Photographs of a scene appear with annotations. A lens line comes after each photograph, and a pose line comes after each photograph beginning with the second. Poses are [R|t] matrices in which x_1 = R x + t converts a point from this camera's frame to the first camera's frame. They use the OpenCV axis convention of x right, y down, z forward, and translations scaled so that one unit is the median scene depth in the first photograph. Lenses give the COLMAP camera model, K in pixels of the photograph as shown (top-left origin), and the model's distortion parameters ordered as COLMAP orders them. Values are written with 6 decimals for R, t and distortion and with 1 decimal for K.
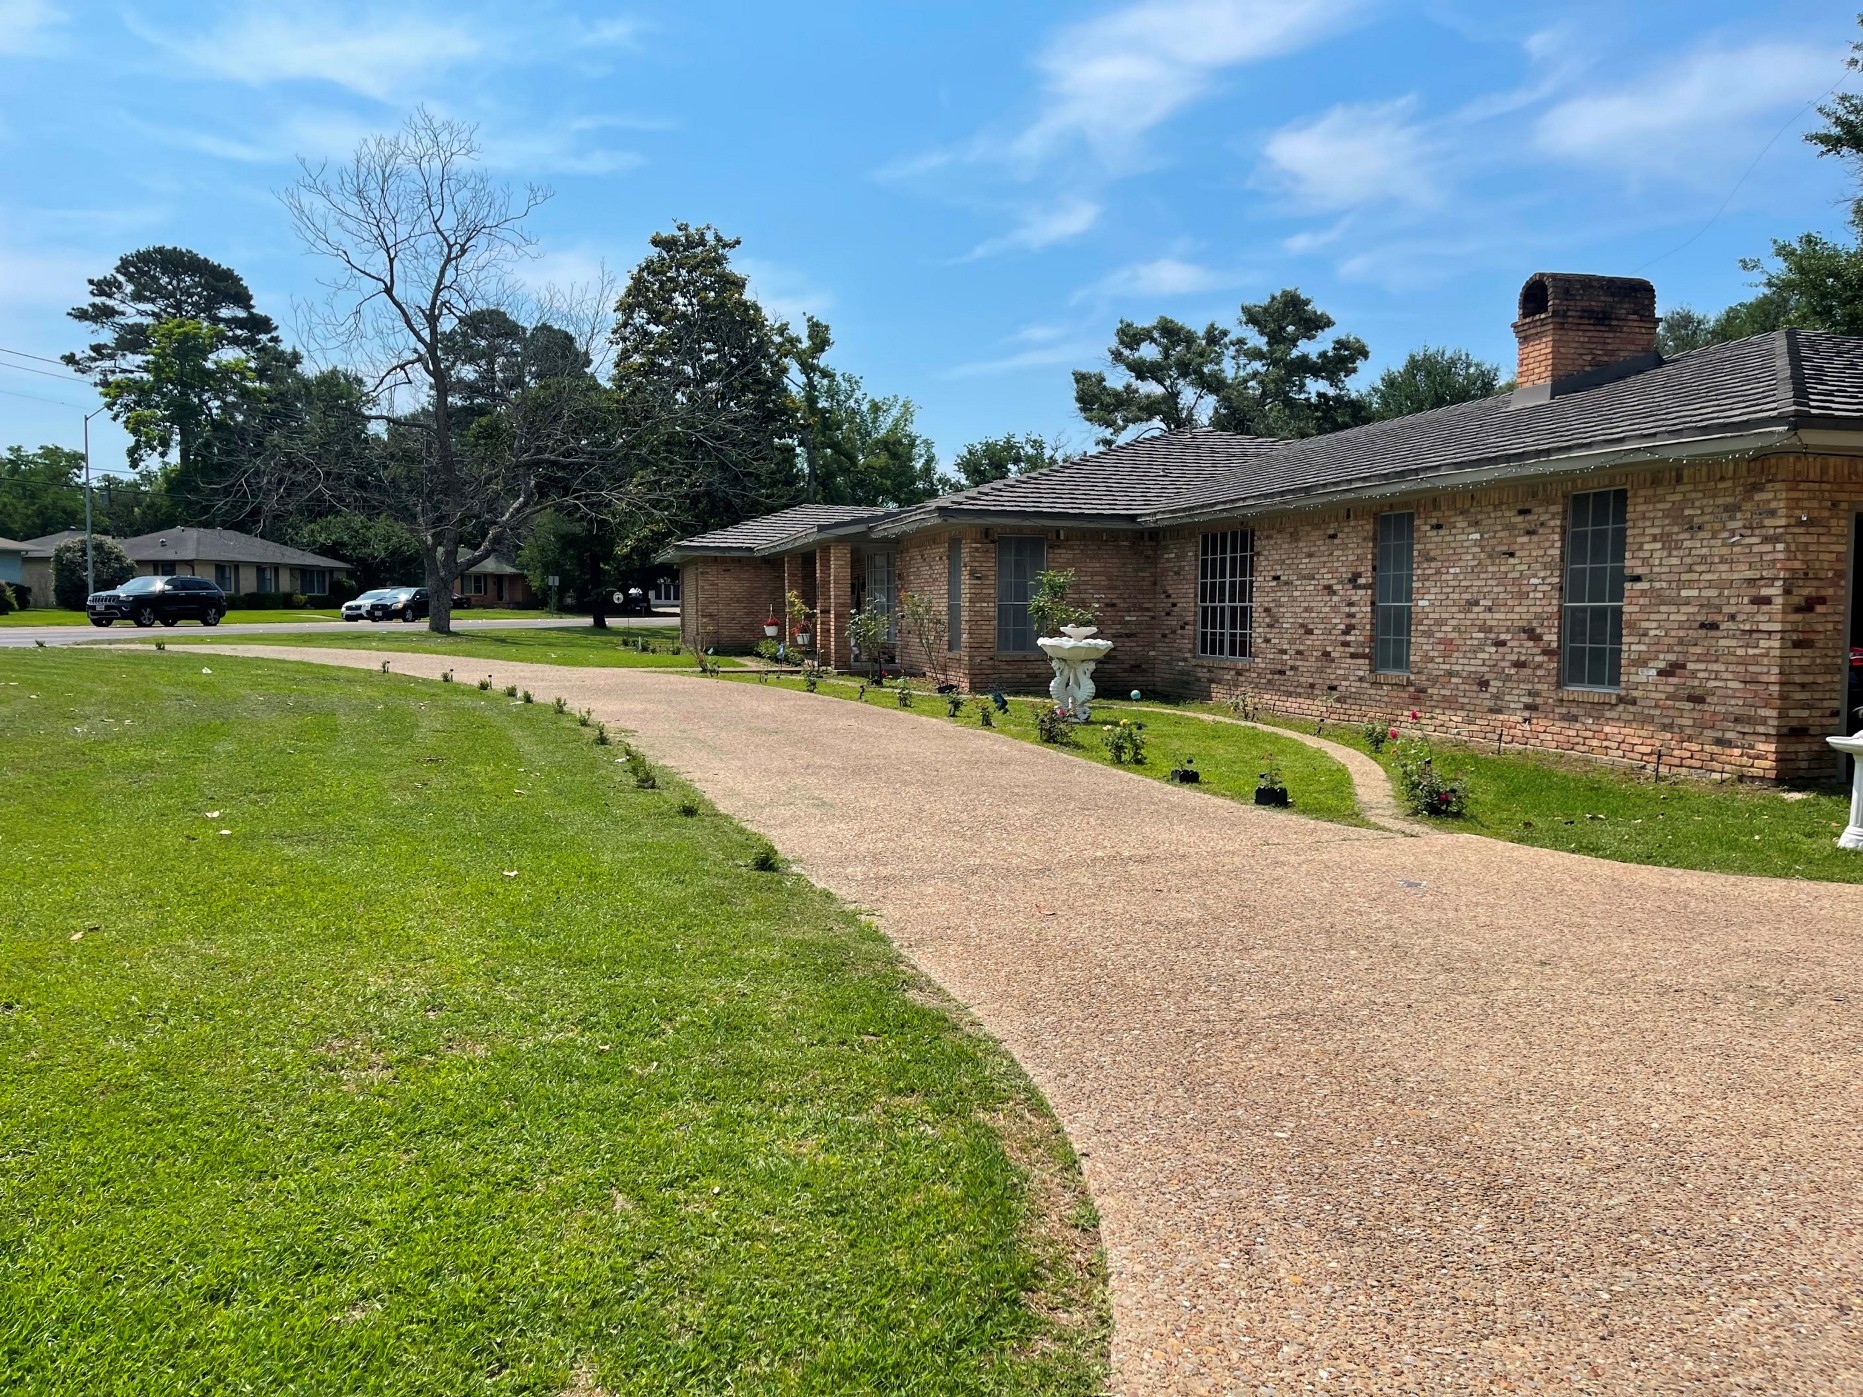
lens RADIAL K [[1406.7, 0, 941.9], [0, 1406.7, 696.8], [0, 0, 1]] dist [0.069046, -0.091358]
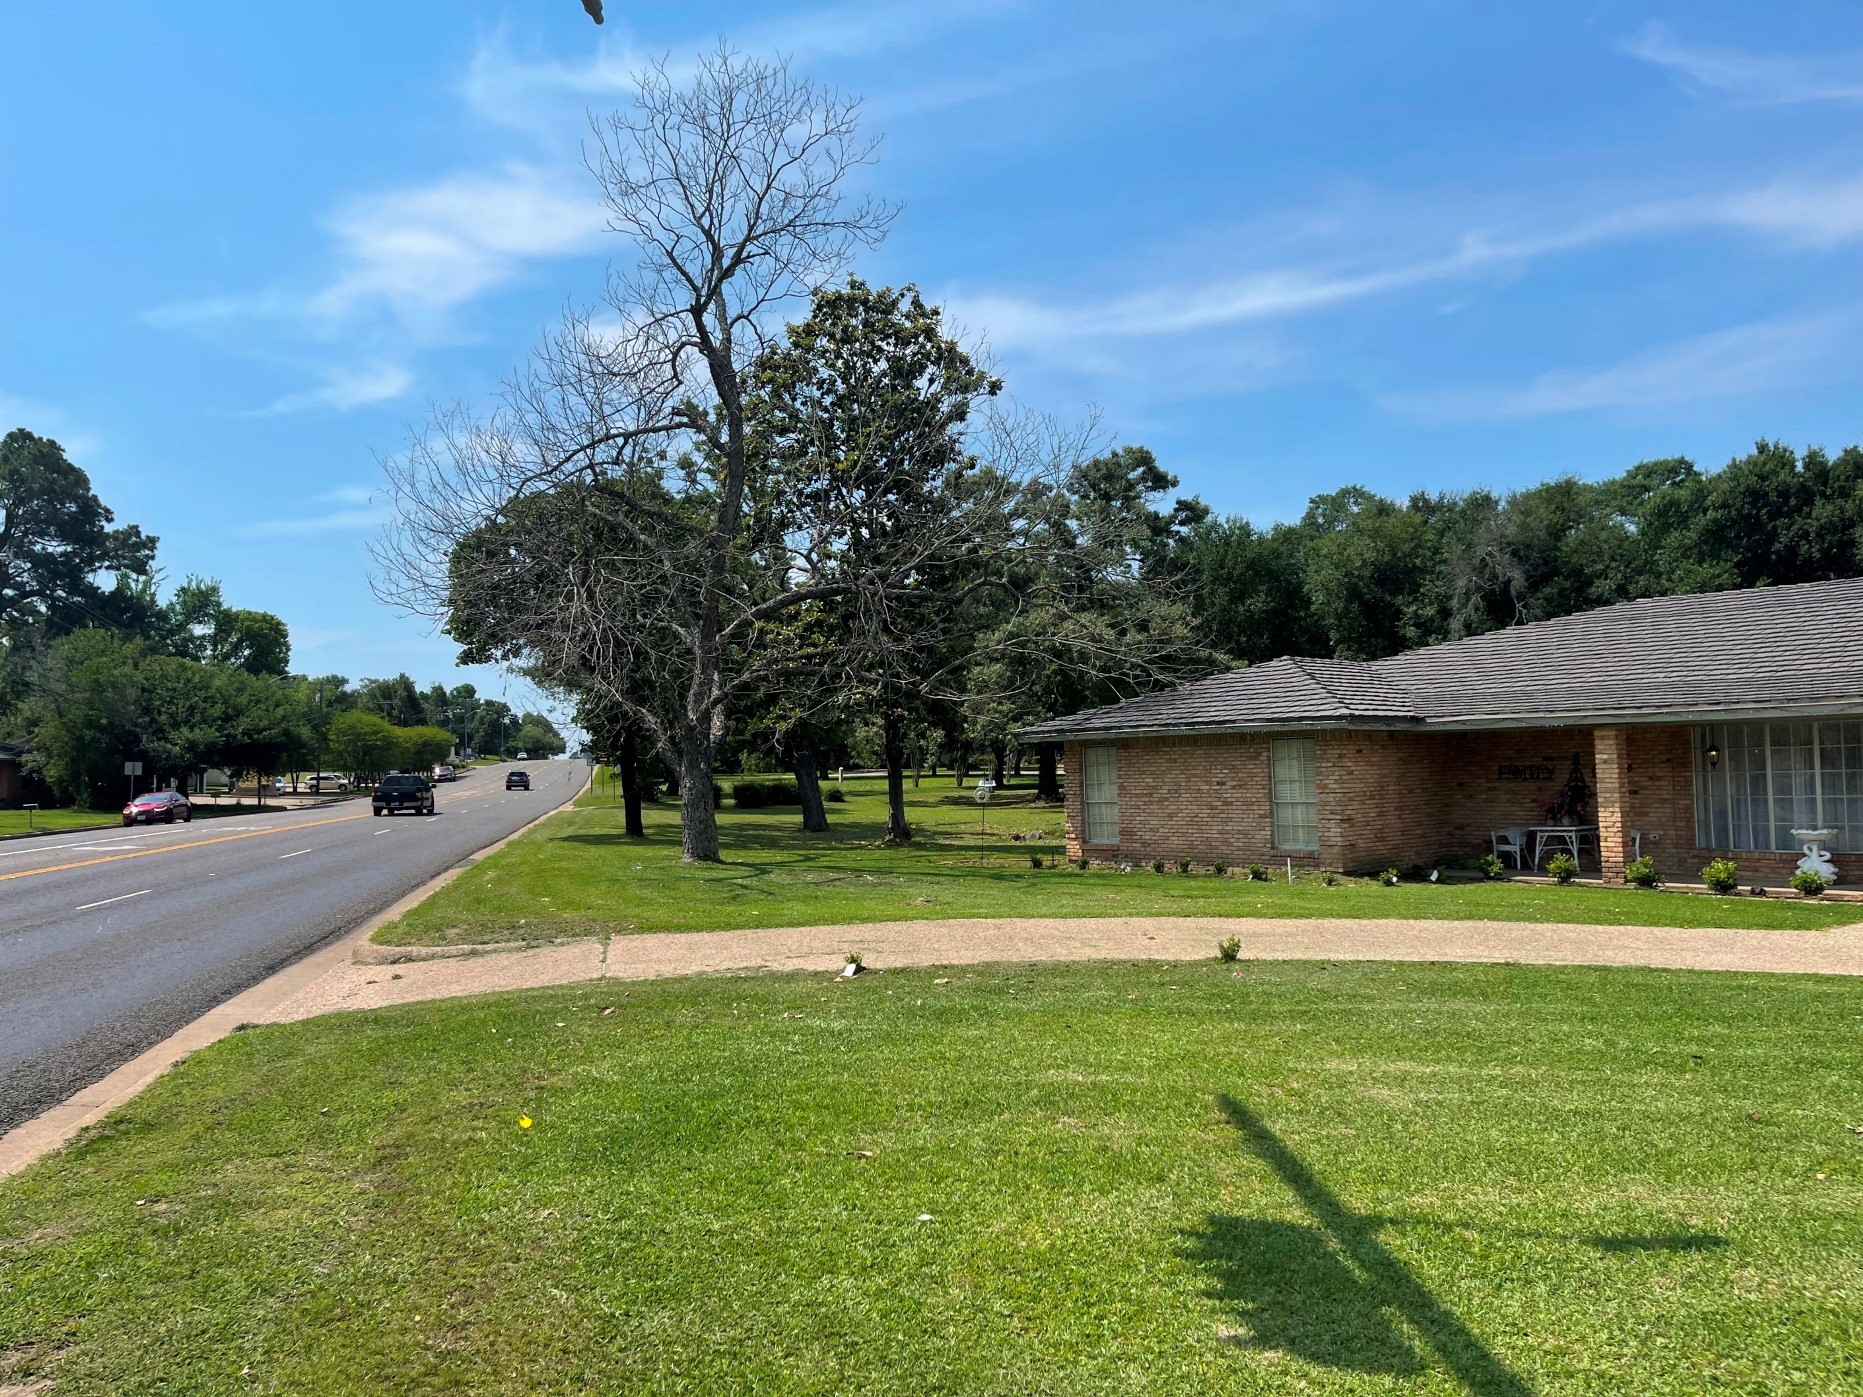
lens RADIAL K [[1397.6, 0, 913.0], [0, 1397.6, 719.9], [0, 0, 1]] dist [0.056548, -0.077387]
pose [[0.905089, -0.010555, 0.425091, -0.441217], [0.053669, 0.994533, -0.089576, -0.039517], [-0.421821, 0.103889, 0.900707, 0.342910]]
